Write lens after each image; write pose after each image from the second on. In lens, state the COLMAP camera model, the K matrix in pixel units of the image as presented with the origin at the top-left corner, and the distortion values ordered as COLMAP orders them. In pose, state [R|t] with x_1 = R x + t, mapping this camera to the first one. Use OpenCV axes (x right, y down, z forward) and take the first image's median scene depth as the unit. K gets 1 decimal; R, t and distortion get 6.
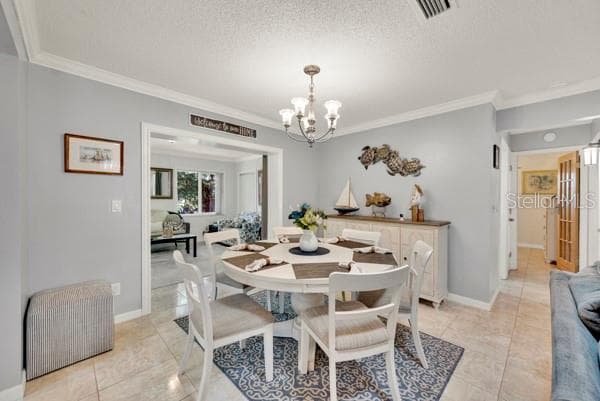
lens RADIAL K [[239.1, 0, 298.0], [0, 239.1, 198.5], [0, 0, 1]] dist [0.000437, 0.000064]
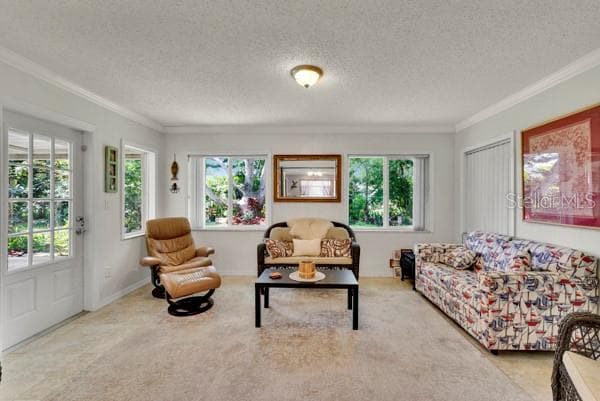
lens RADIAL K [[239.1, 0, 298.4], [0, 239.1, 198.2], [0, 0, 1]] dist [0.000437, 0.000064]
pose [[0.672782, -0.001907, -0.739838, -0.146131], [-0.001293, 0.999992, -0.003754, -0.007359], [0.739839, 0.003482, 0.672775, 0.546582]]
